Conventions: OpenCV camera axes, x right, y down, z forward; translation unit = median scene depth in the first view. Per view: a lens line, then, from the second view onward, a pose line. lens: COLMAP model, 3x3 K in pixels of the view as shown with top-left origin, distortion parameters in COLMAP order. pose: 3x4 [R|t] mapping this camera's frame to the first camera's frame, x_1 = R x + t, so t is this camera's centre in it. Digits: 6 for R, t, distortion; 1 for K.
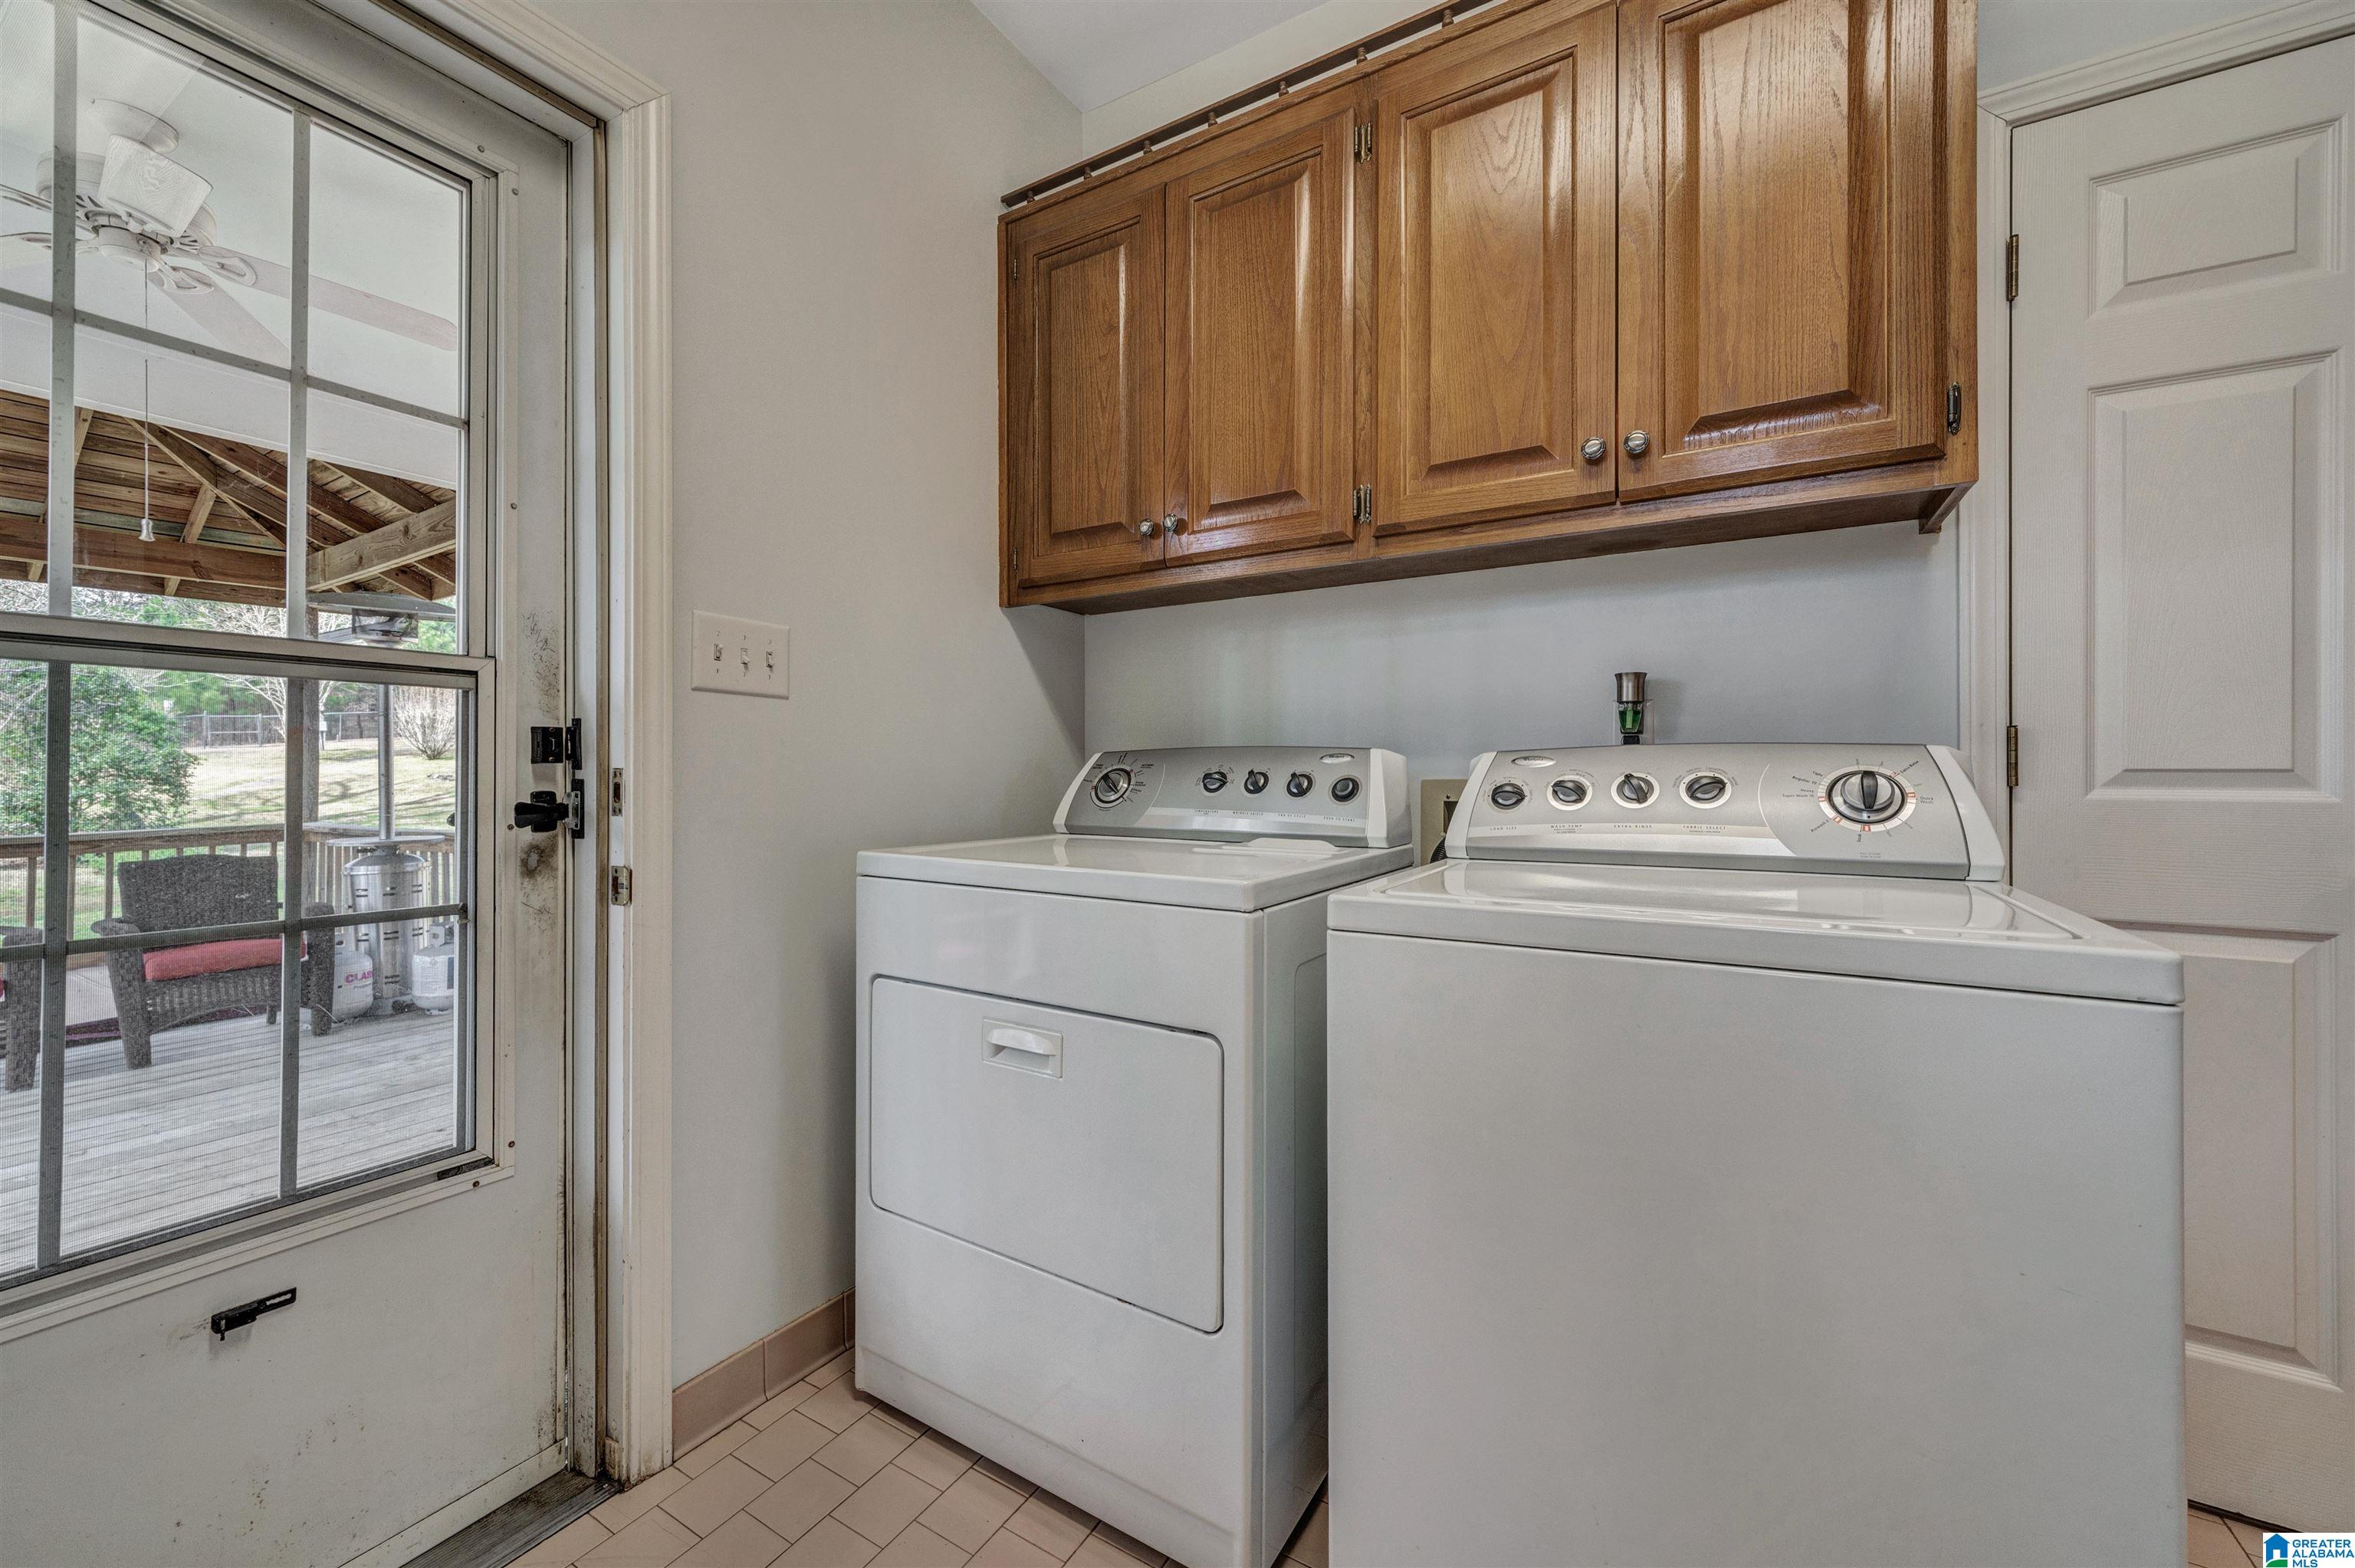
lens RADIAL K [[896.5, 0, 1174.8], [0, 896.5, 778.2], [0, 0, 1]] dist [-0.001216, -0.000103]
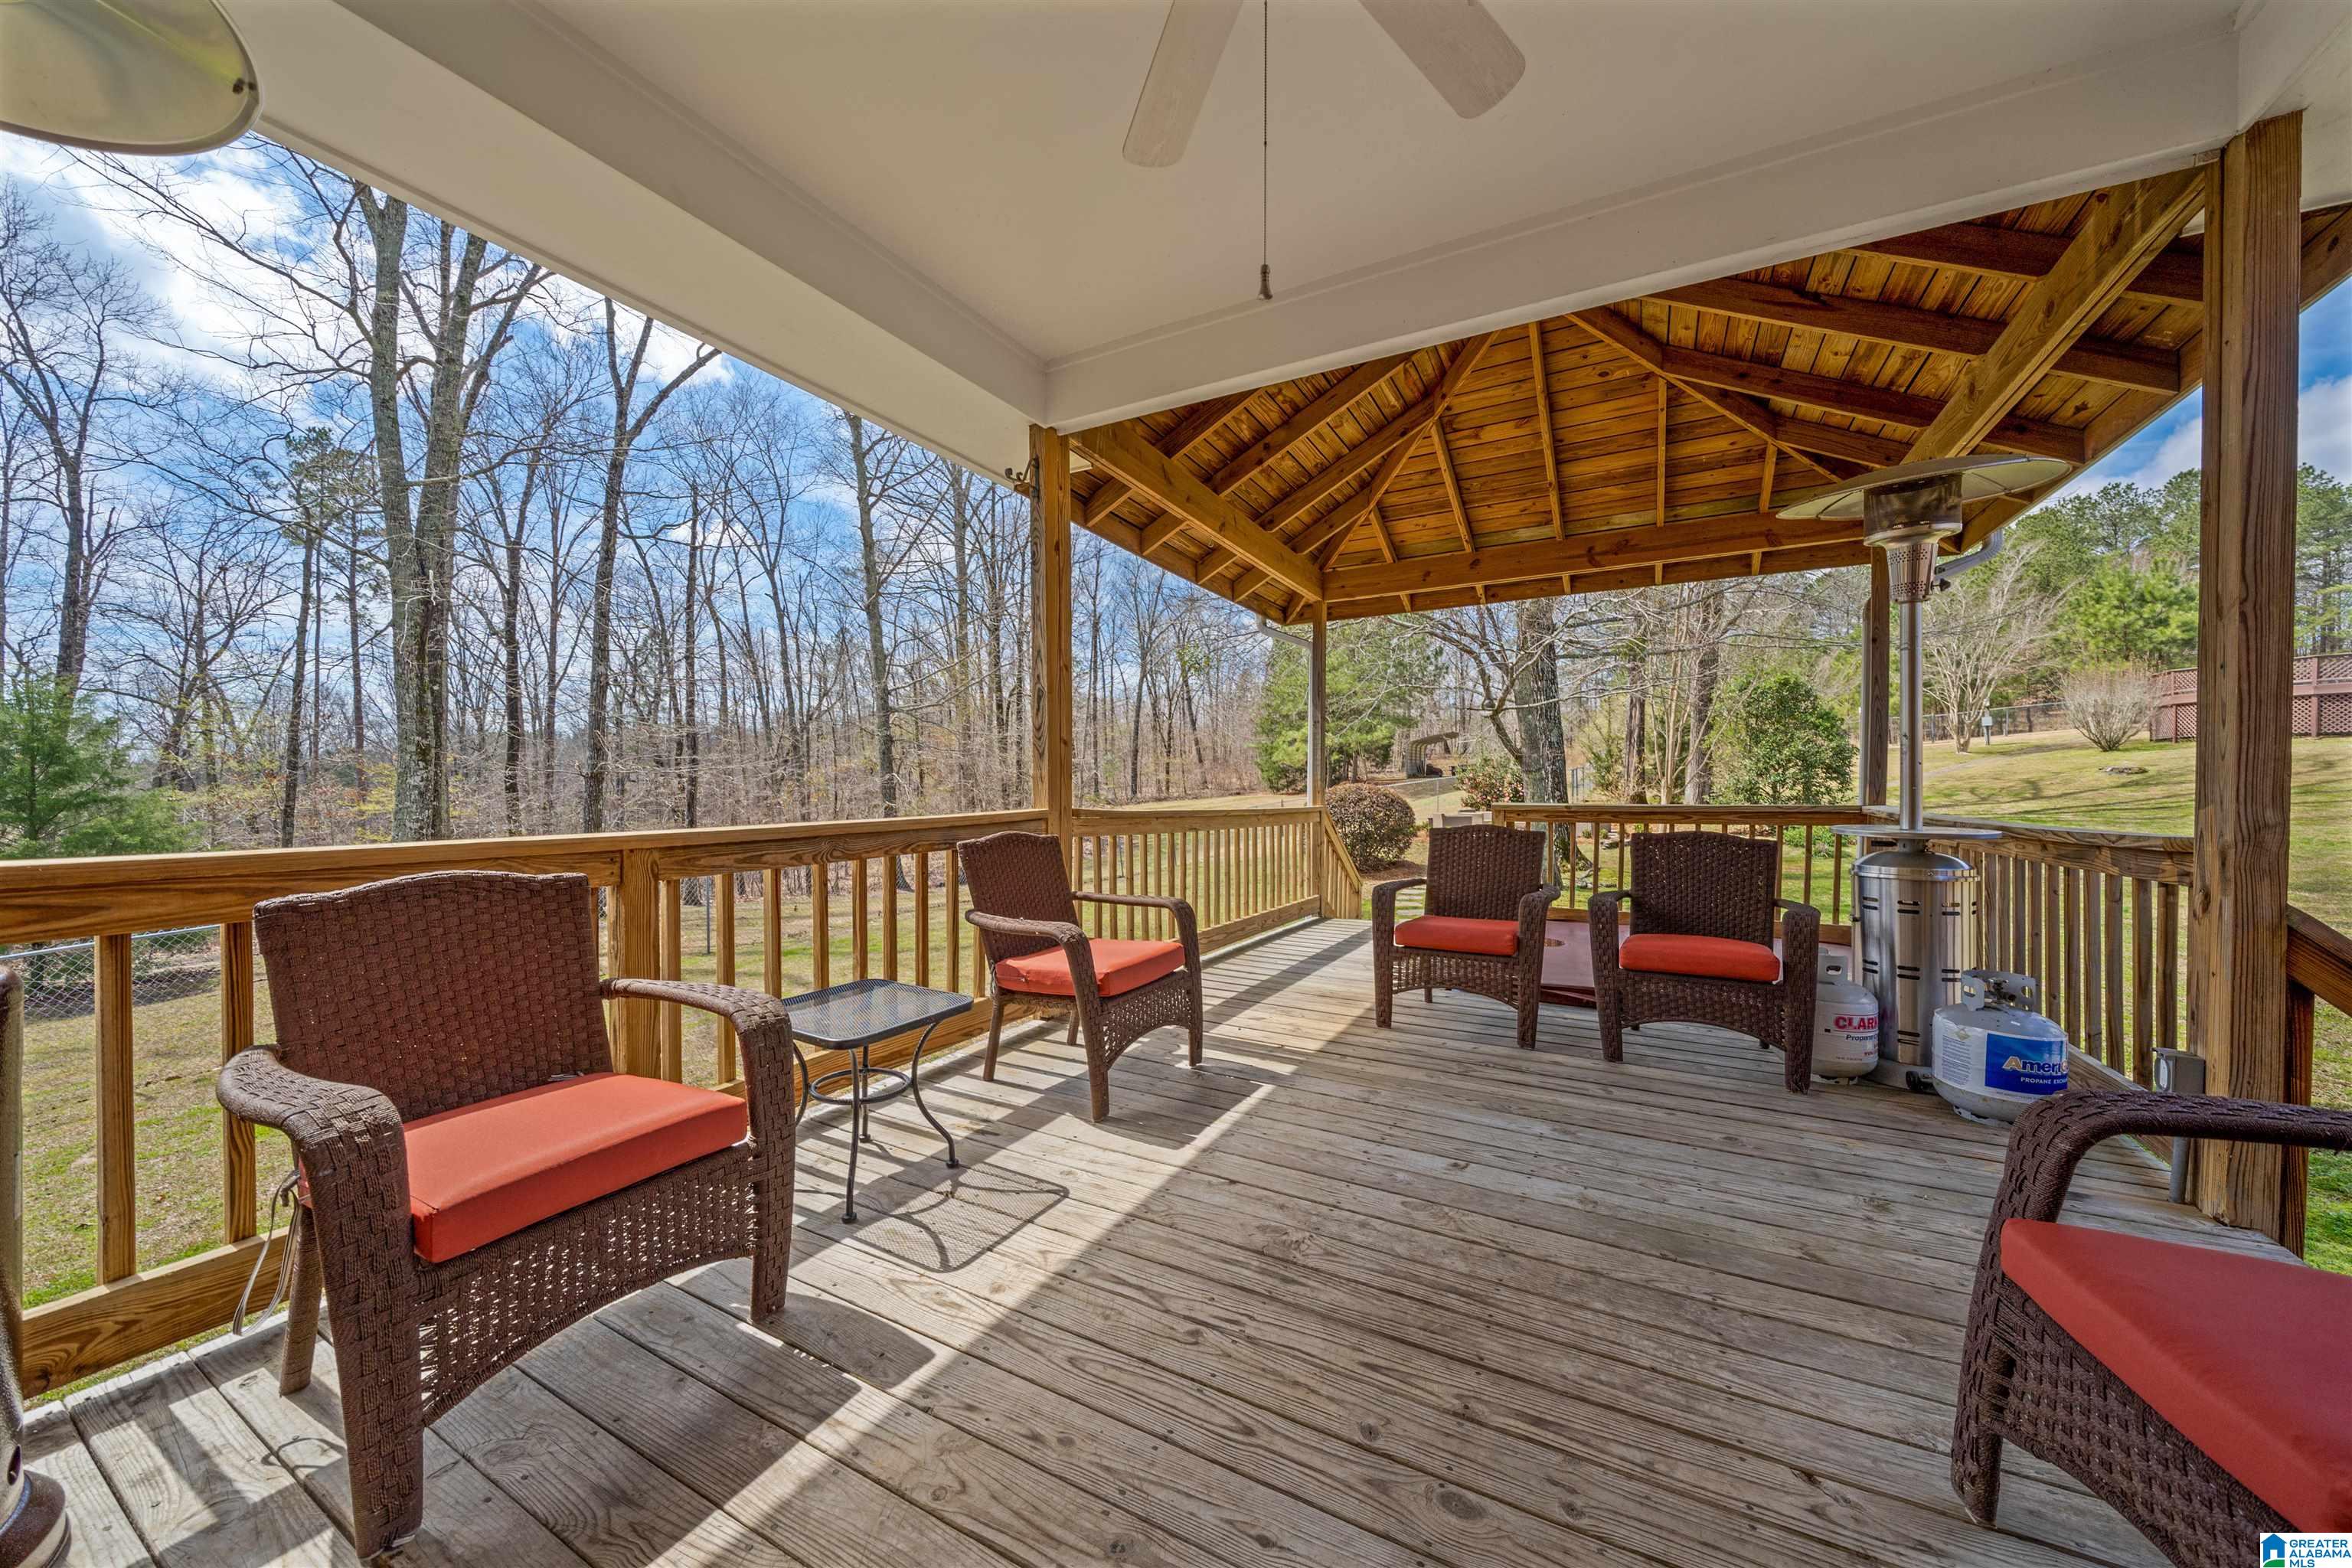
lens RADIAL K [[842.9, 0, 1172.3], [0, 842.9, 783.1], [0, 0, 1]] dist [-0.001233, -0.000080]
pose [[0.037799, 0.016866, -0.999143, -0.260337], [-0.003882, 0.999852, 0.016732, 0.024086], [0.999278, 0.003247, 0.037859, 0.414782]]
